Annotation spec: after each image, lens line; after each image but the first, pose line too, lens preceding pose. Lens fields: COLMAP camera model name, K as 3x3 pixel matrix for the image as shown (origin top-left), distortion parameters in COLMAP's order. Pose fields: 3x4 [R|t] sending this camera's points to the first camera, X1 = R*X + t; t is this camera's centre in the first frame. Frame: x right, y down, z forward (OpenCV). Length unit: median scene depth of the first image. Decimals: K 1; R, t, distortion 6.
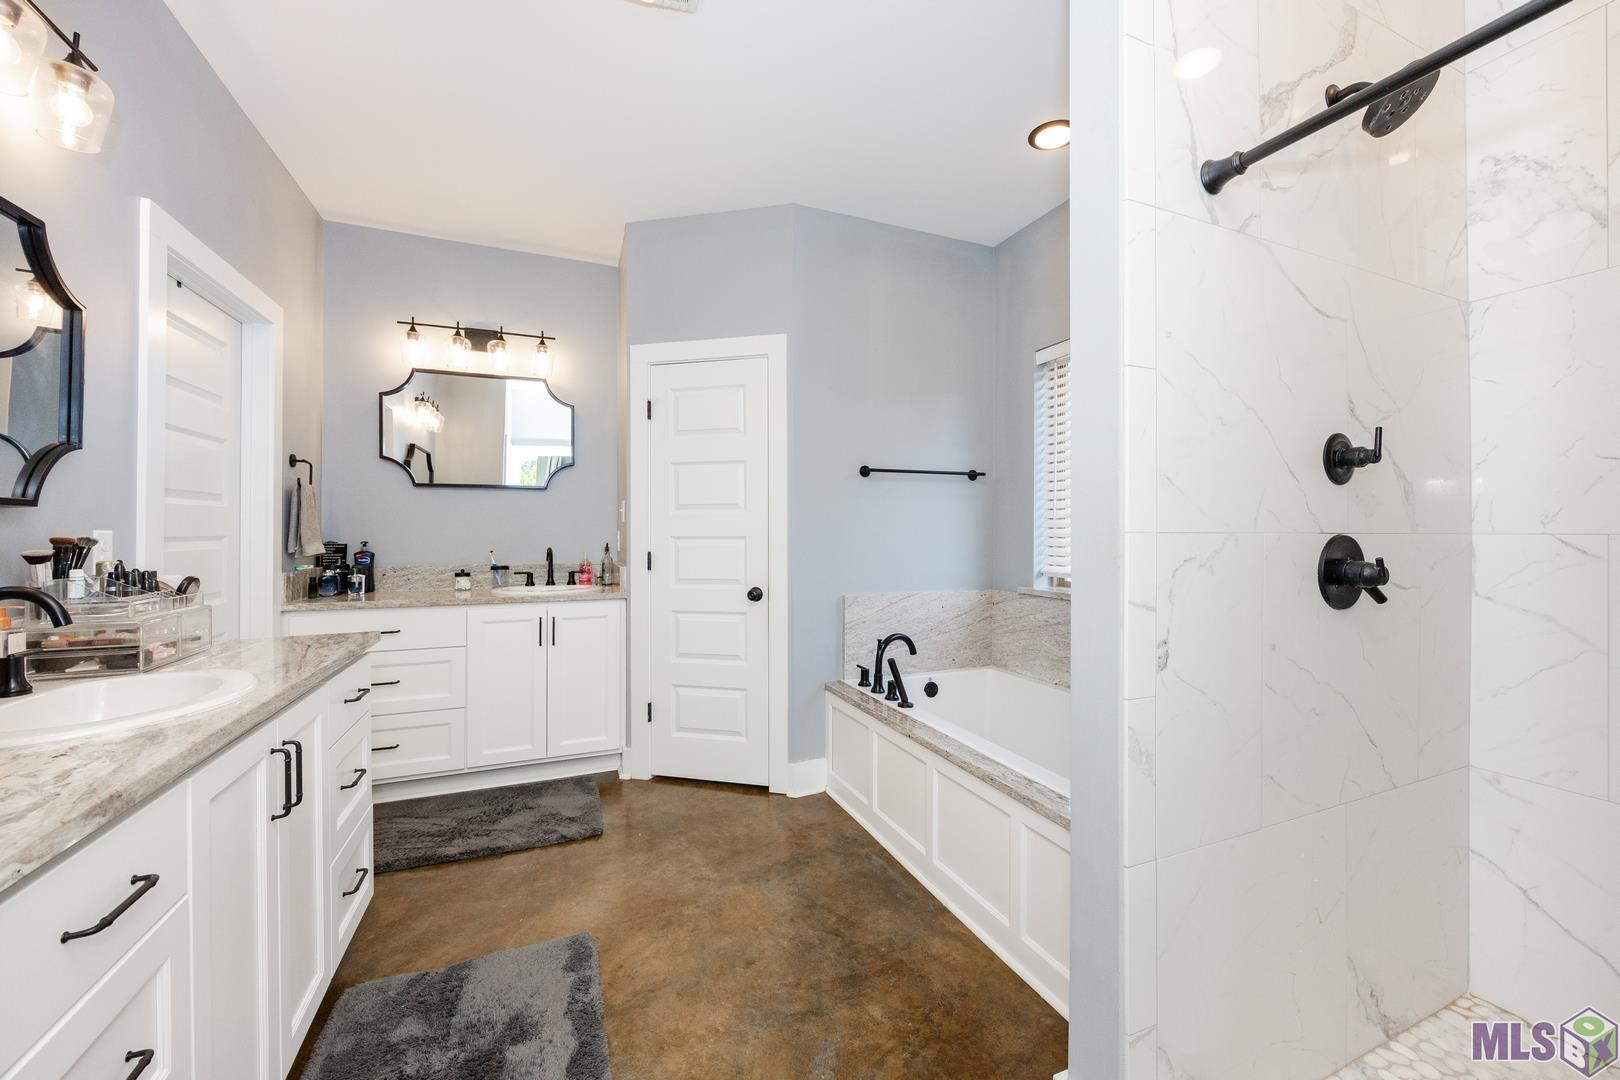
lens RADIAL K [[640.1, 0, 817.6], [0, 640.1, 528.8], [0, 0, 1]] dist [-0.001541, -0.000183]
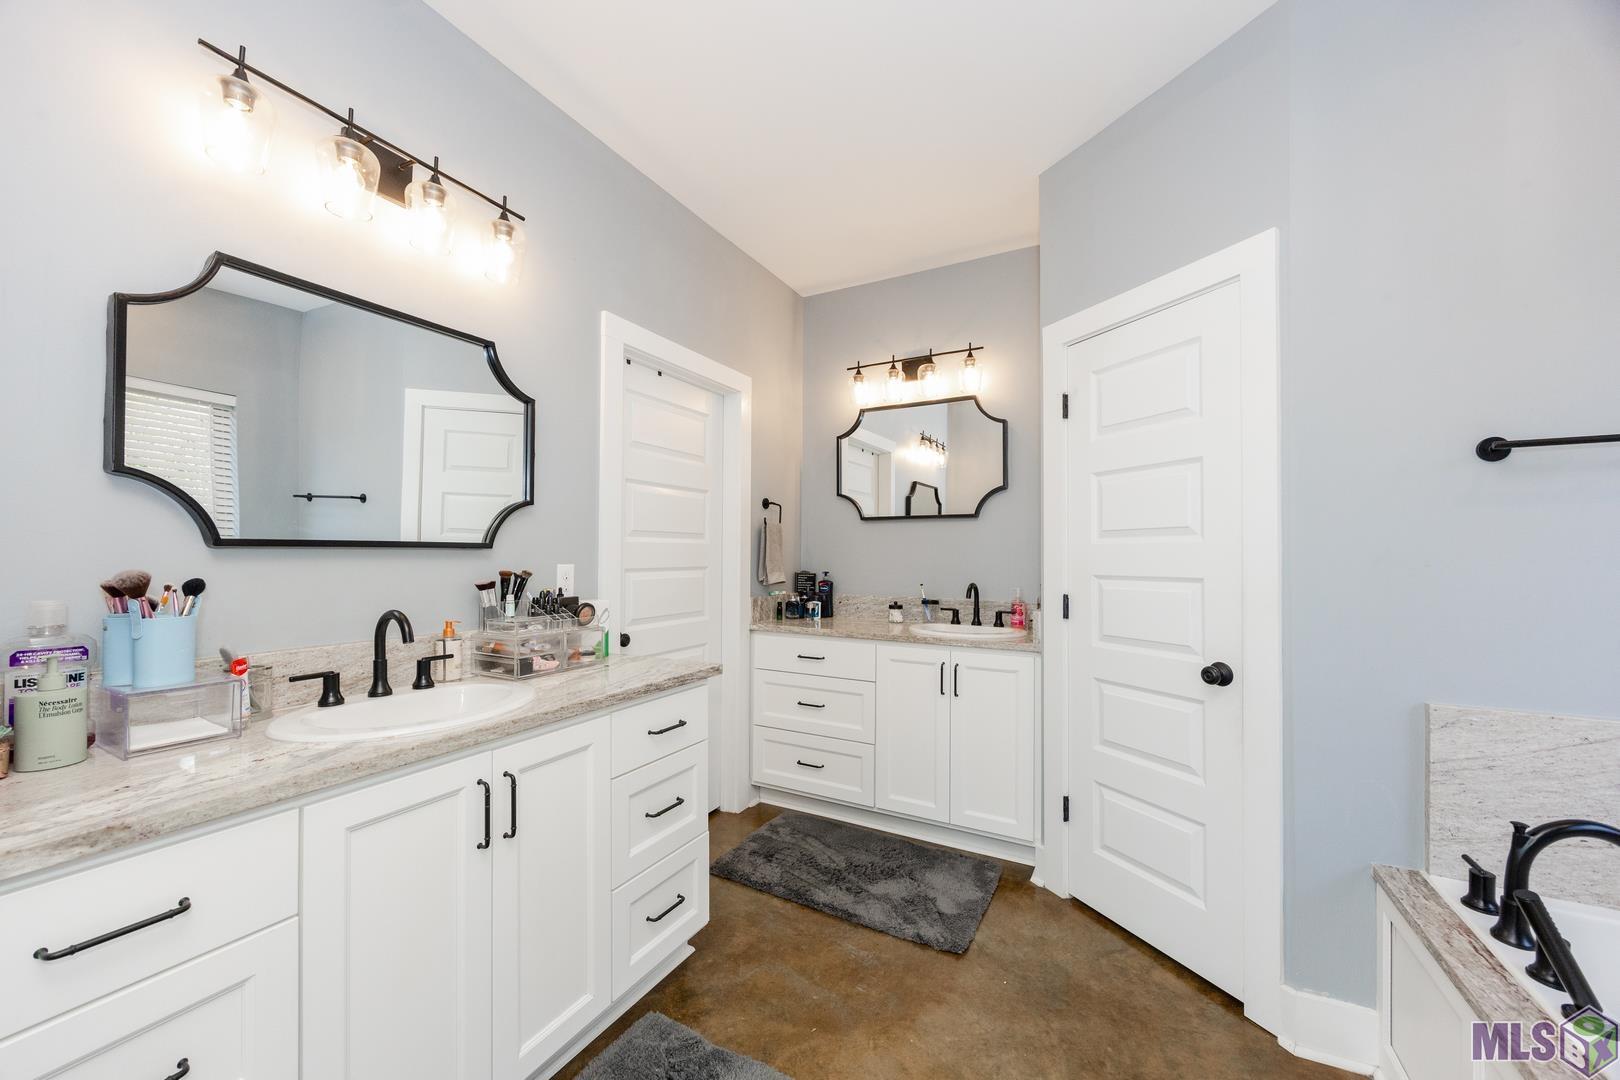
lens RADIAL K [[610.5, 0, 805.6], [0, 610.5, 549.4], [0, 0, 1]] dist [-0.000262, 0.000005]
pose [[0.626317, -0.005044, -0.779552, 0.110549], [-0.001864, 0.999967, -0.007969, -0.011247], [0.779566, 0.006444, 0.626287, 0.329160]]
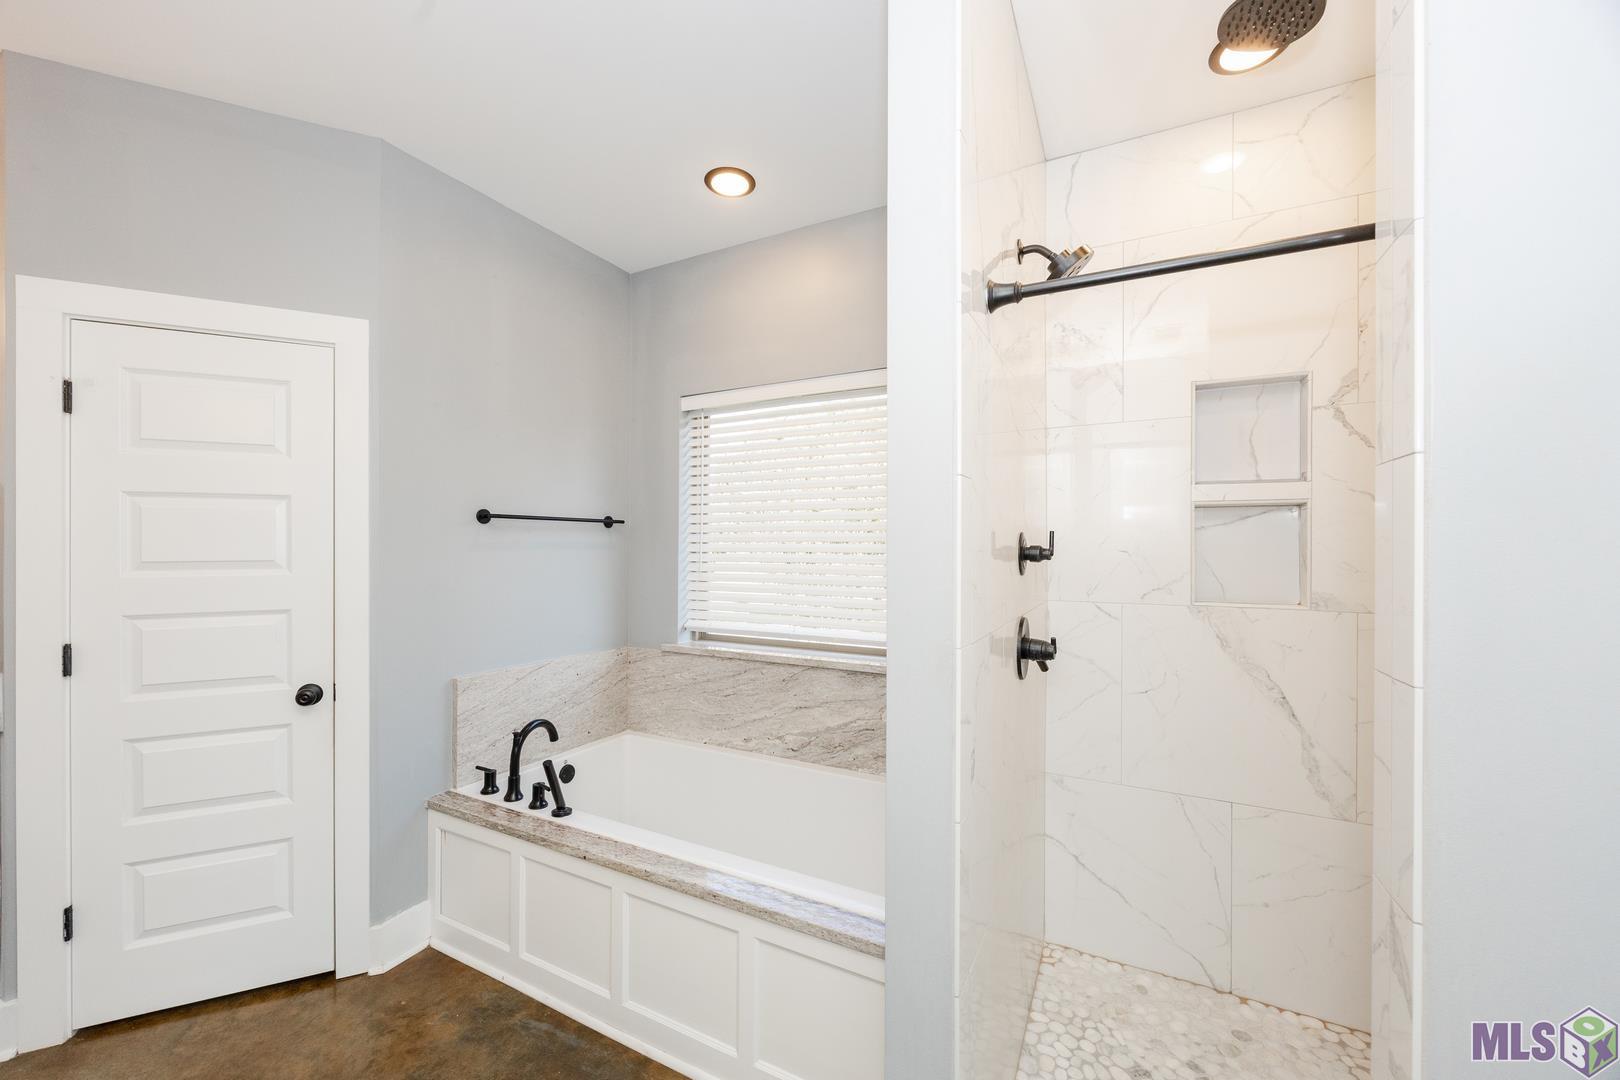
lens RADIAL K [[629.1, 0, 803.9], [0, 629.1, 545.1], [0, 0, 1]] dist [-0.001041, -0.000280]
pose [[0.776439, 0.001158, 0.630191, -0.110617], [-0.001590, 0.999999, 0.000122, -0.056911], [-0.630190, -0.001096, 0.776440, 0.155749]]
